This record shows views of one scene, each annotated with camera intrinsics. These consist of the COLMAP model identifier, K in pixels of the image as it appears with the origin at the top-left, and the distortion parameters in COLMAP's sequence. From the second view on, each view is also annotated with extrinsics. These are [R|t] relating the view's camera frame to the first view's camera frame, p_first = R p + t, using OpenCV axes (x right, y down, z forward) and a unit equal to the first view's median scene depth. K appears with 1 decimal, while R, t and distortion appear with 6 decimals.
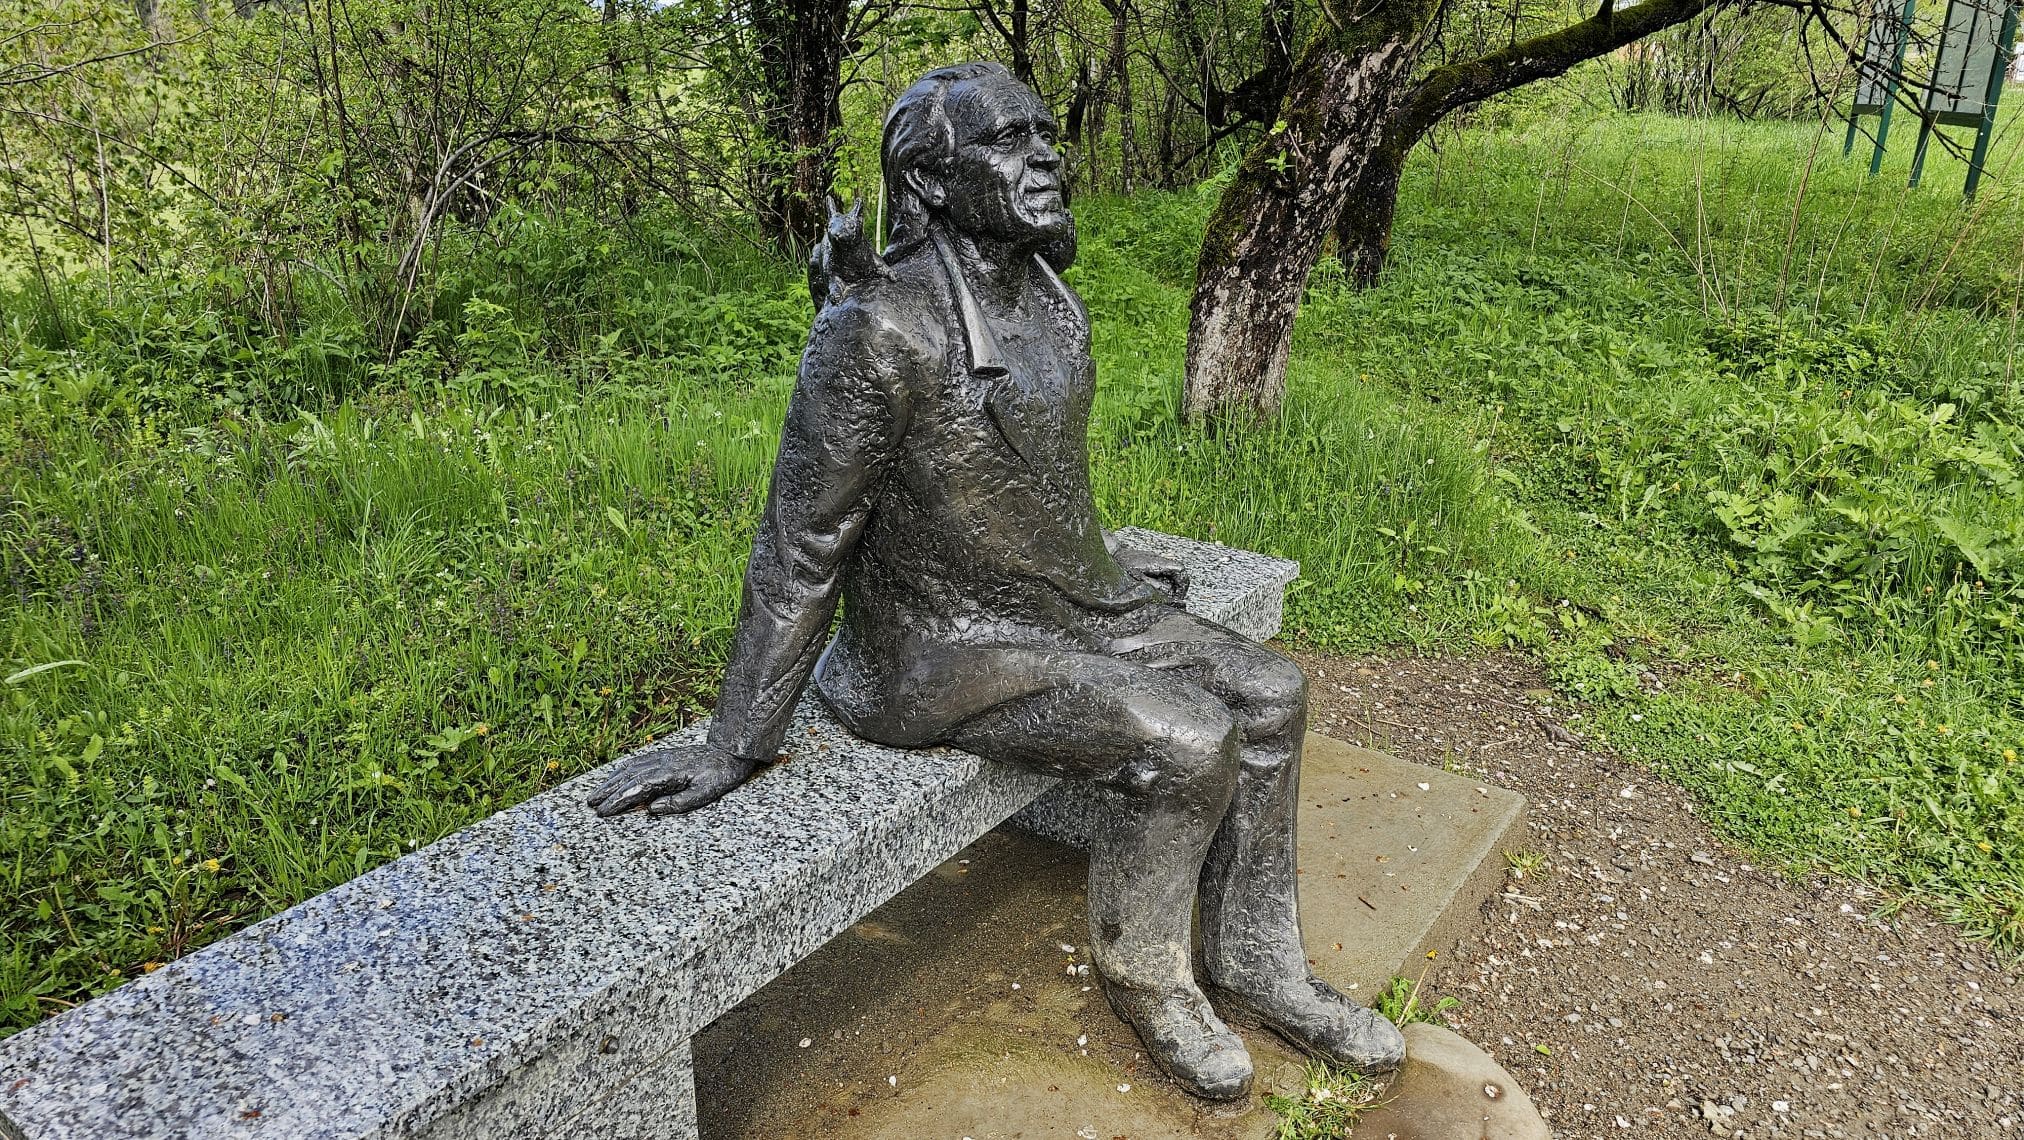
lens RADIAL K [[1360.5, 0, 1064.4], [0, 1360.5, 560.2], [0, 0, 1]] dist [0.070458, -0.058052]
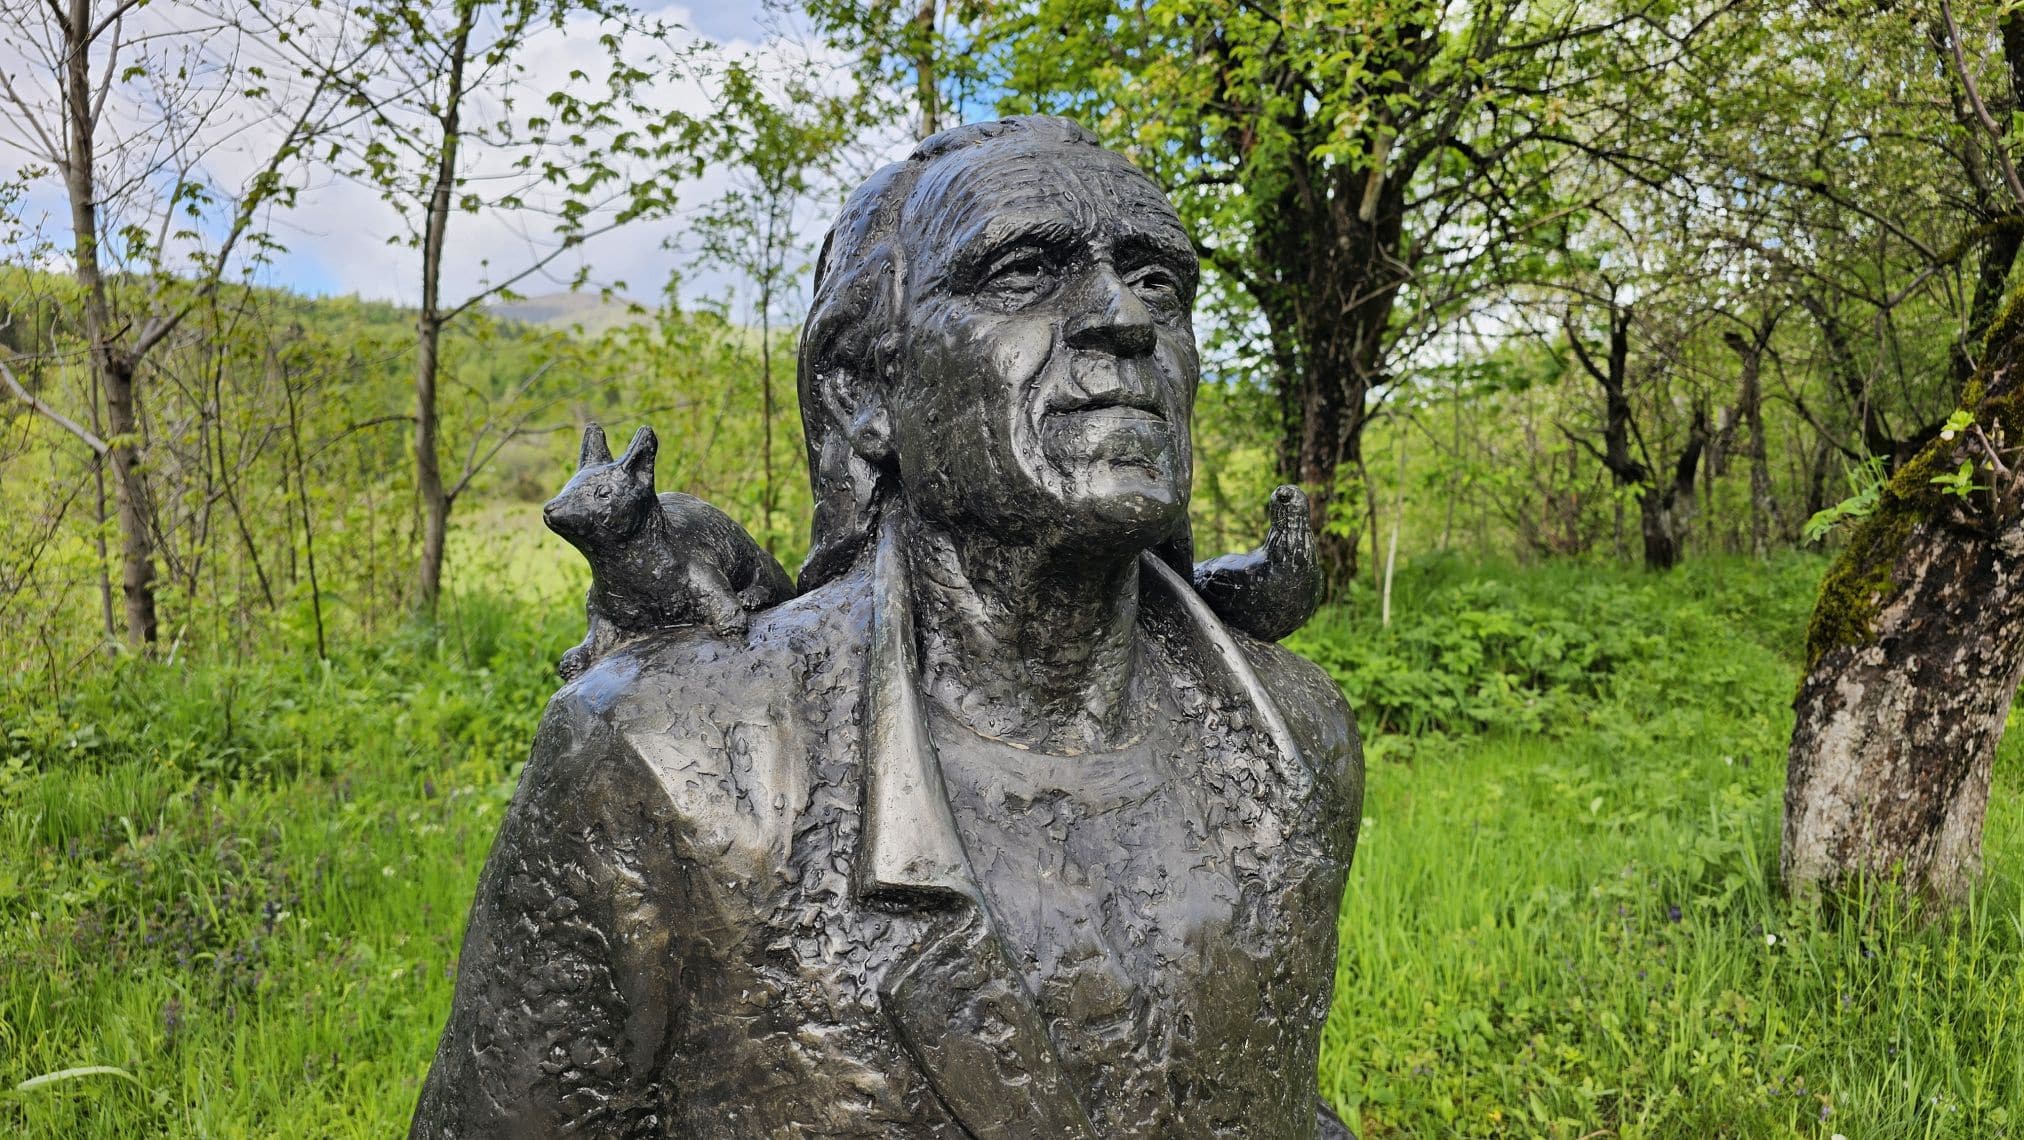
lens RADIAL K [[1360.5, 0, 1064.4], [0, 1360.5, 560.2], [0, 0, 1]] dist [0.070458, -0.058052]
pose [[0.906405, 0.029498, -0.421379, 0.057156], [-0.135280, 0.965289, -0.223420, -0.067782], [0.400162, 0.259513, 0.878933, 0.311767]]
